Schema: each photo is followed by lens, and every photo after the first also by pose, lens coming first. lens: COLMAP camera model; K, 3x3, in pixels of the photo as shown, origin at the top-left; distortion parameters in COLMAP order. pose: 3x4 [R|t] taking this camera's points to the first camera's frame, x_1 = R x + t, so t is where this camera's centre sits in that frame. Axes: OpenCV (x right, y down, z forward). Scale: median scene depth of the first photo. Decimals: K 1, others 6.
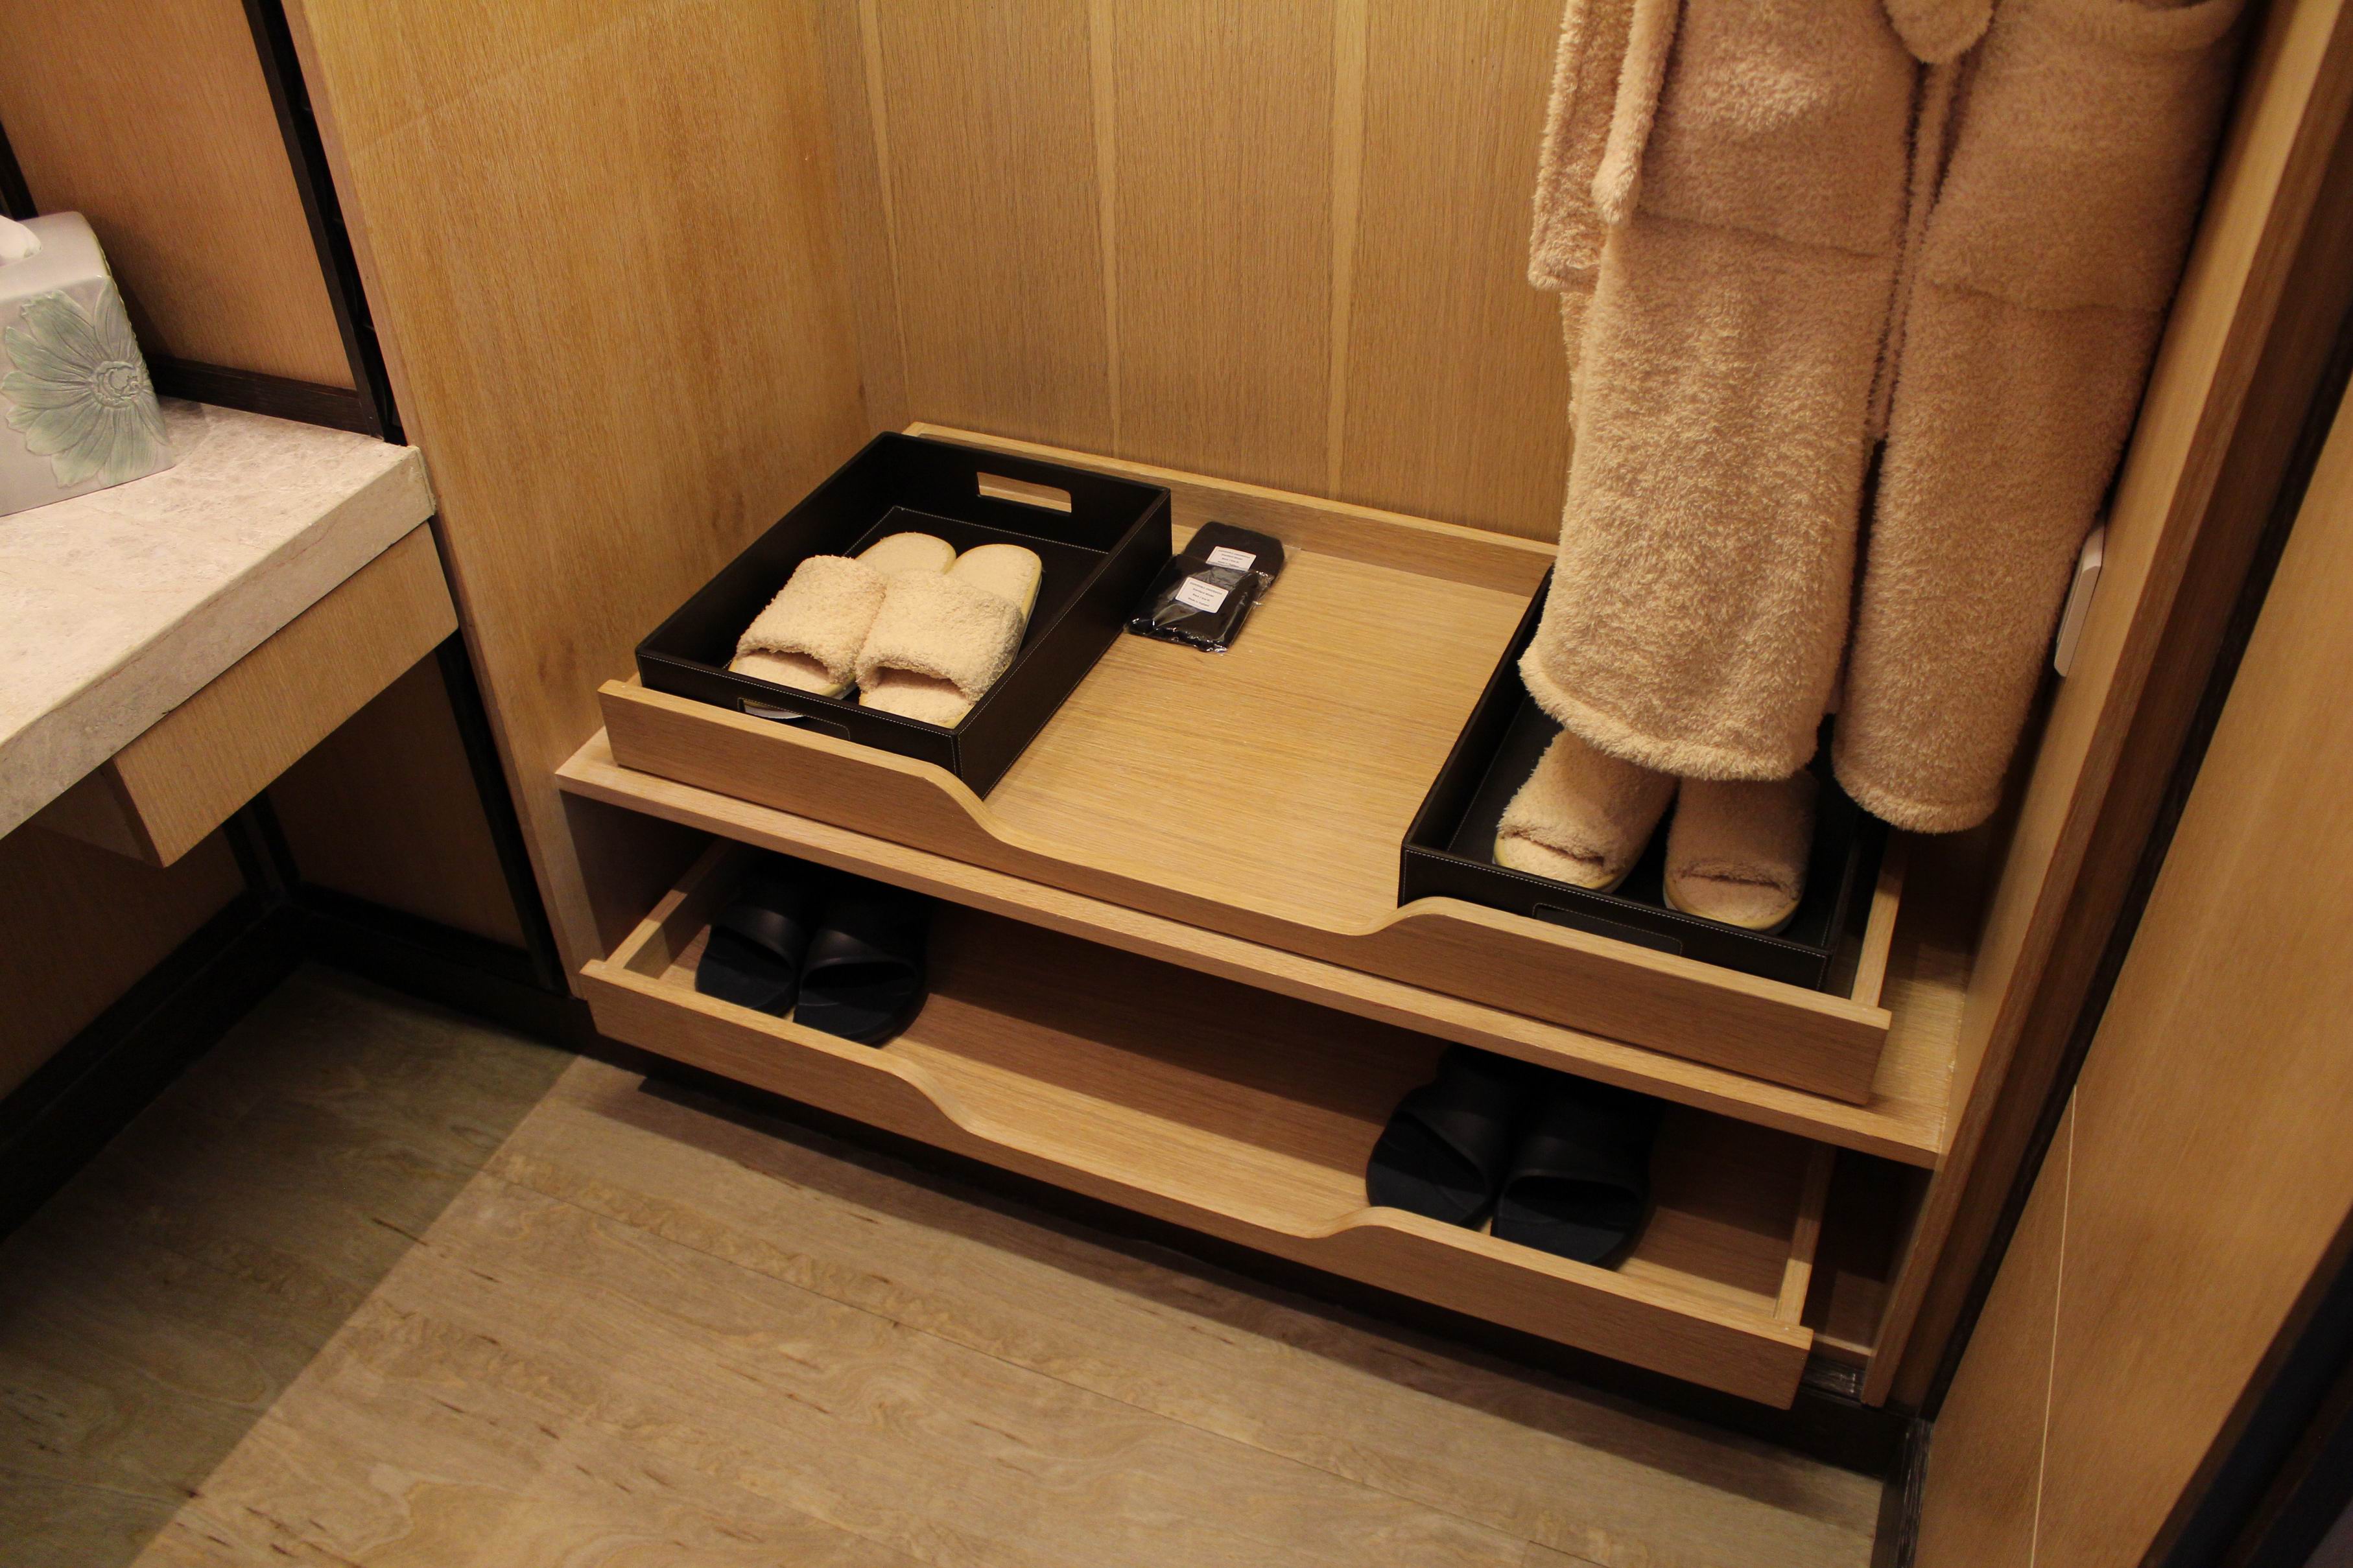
lens RADIAL K [[1953.0, 0, 1188.2], [0, 1953.0, 805.8], [0, 0, 1]] dist [-0.165654, 0.140090]
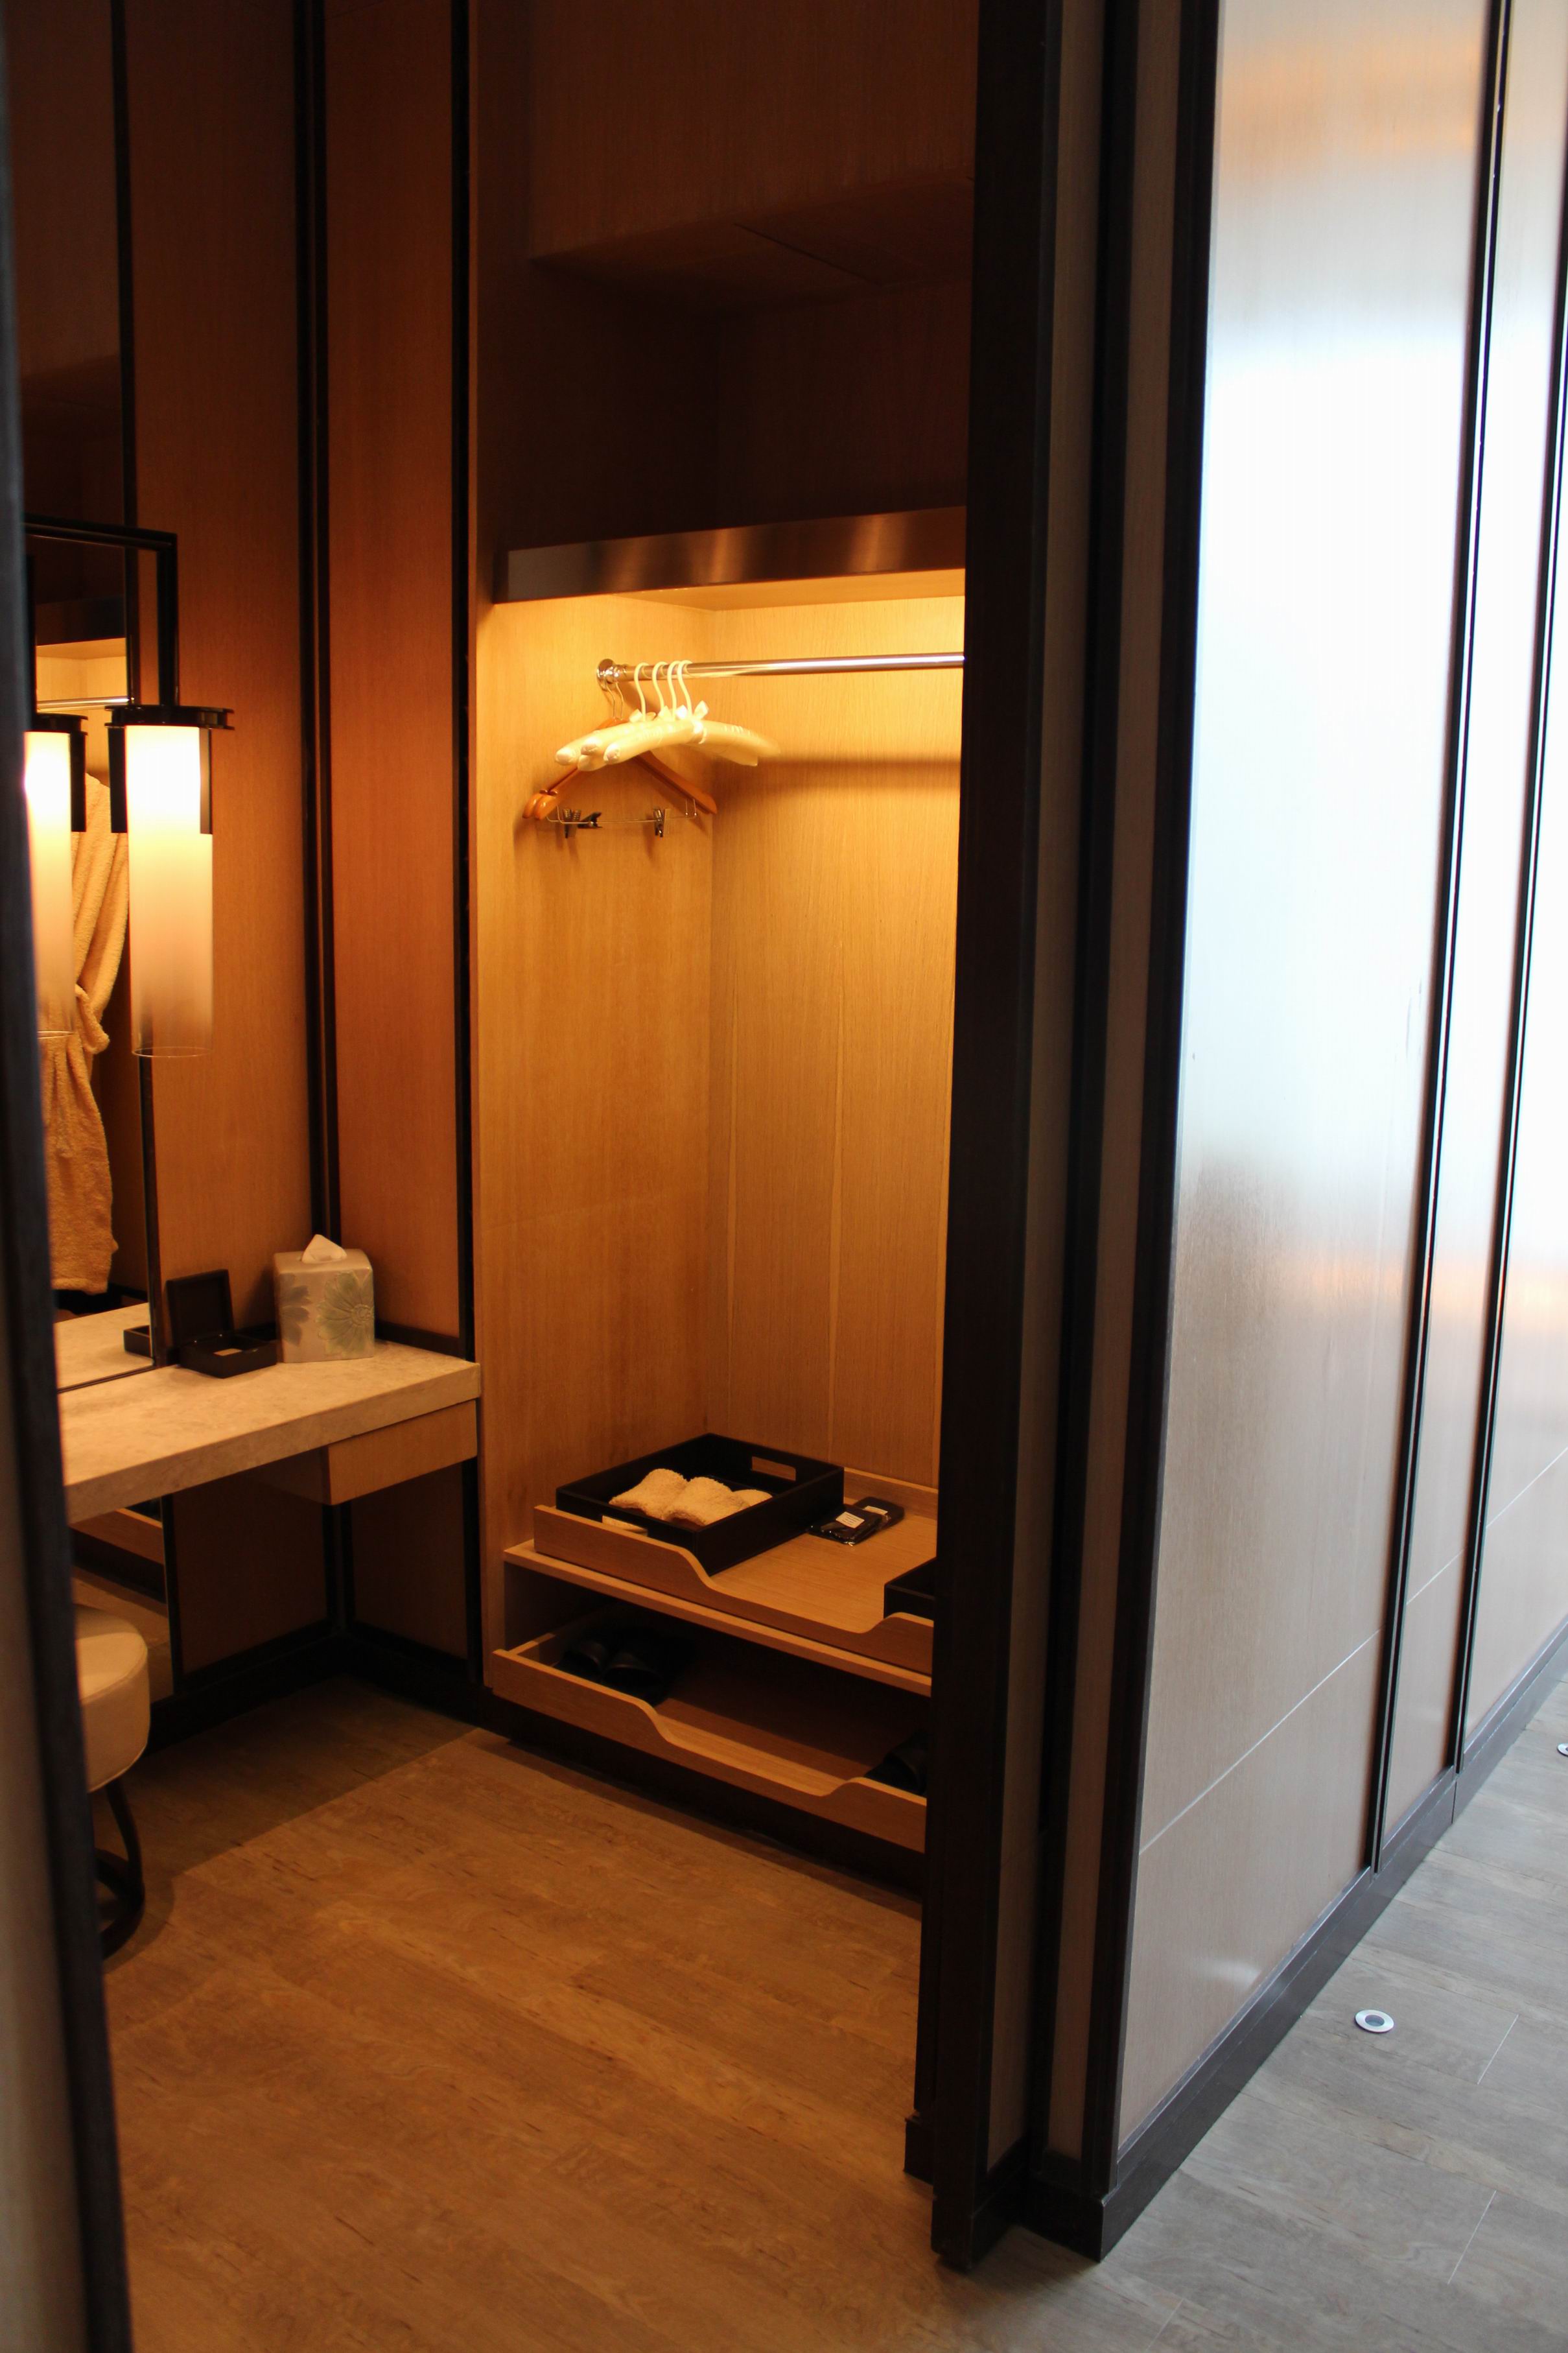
lens RADIAL K [[1953.0, 0, 805.8], [0, 1953.0, 1169.1], [0, 0, 1]] dist [-0.165654, 0.140090]
pose [[0.974103, 0.072979, -0.214001, 0.378813], [-0.167359, 0.869135, -0.465398, 0.529701], [0.152031, 0.489161, 0.858841, -0.872888]]
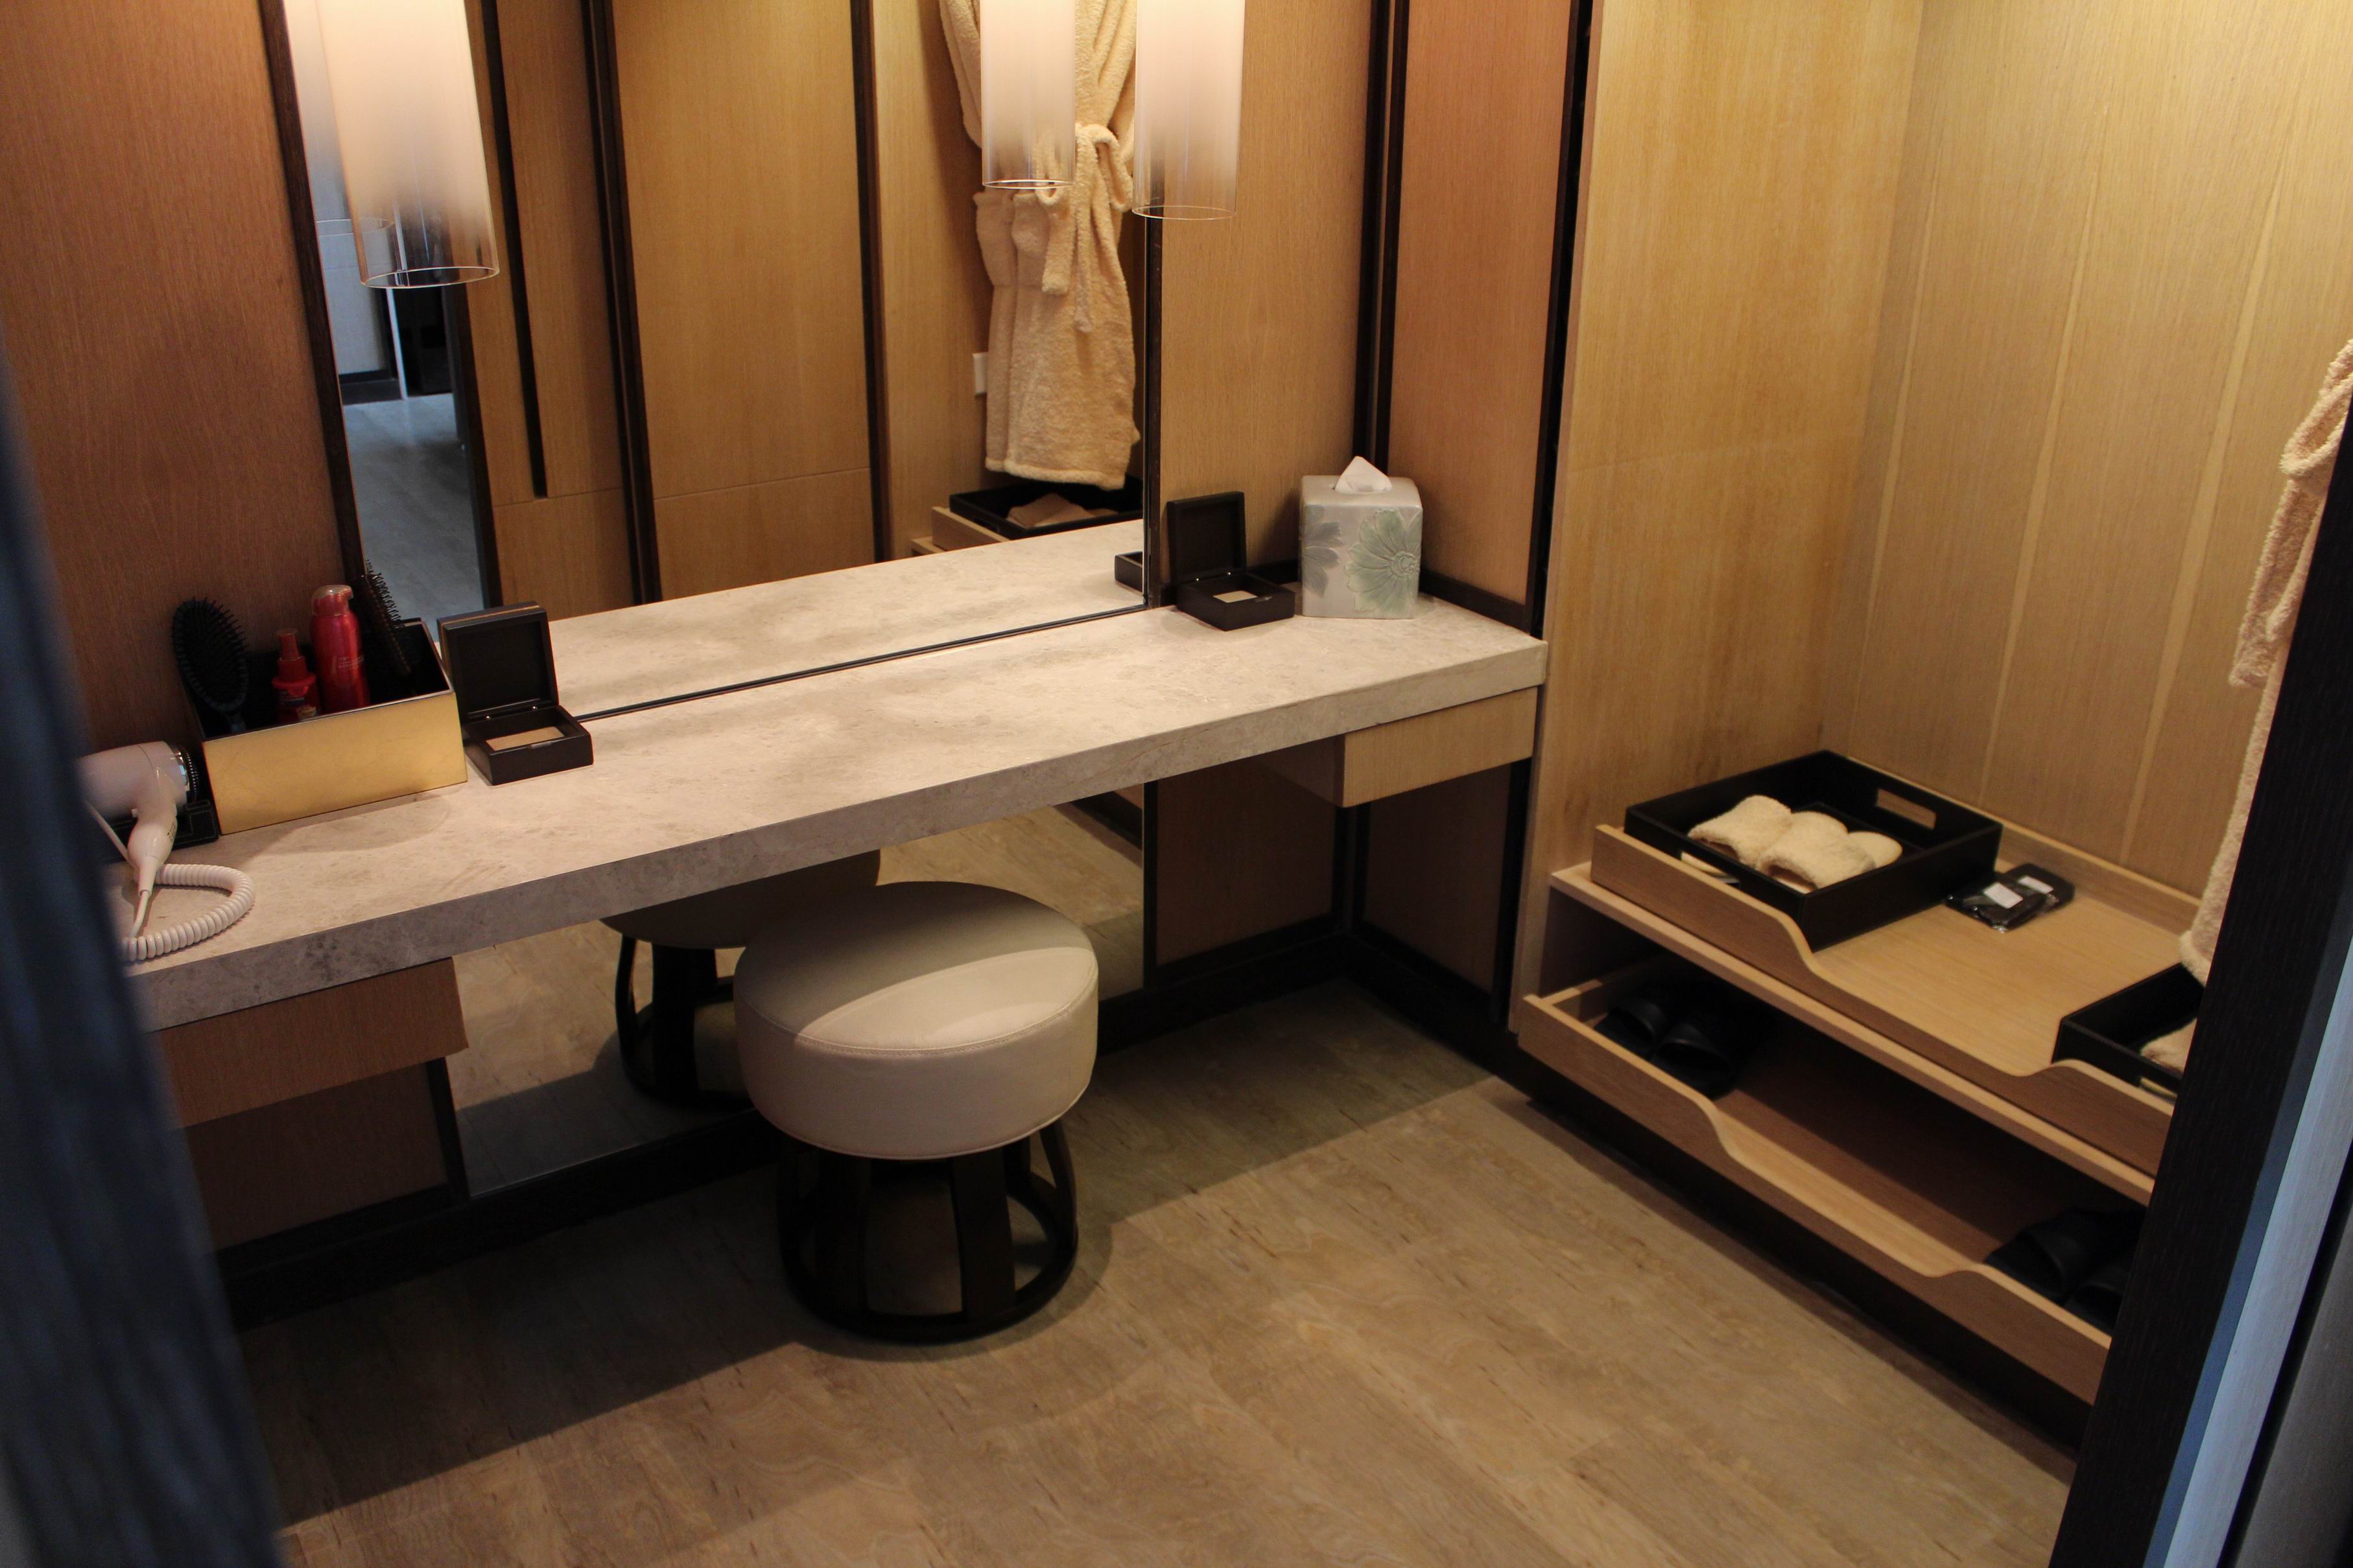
lens RADIAL K [[1953.0, 0, 1188.2], [0, 1953.0, 805.8], [0, 0, 1]] dist [-0.165654, 0.140090]
pose [[0.837349, 0.247282, -0.487544, 0.189763], [-0.367021, 0.915257, -0.166134, 0.315574], [0.405146, 0.318051, 0.857147, -0.520583]]
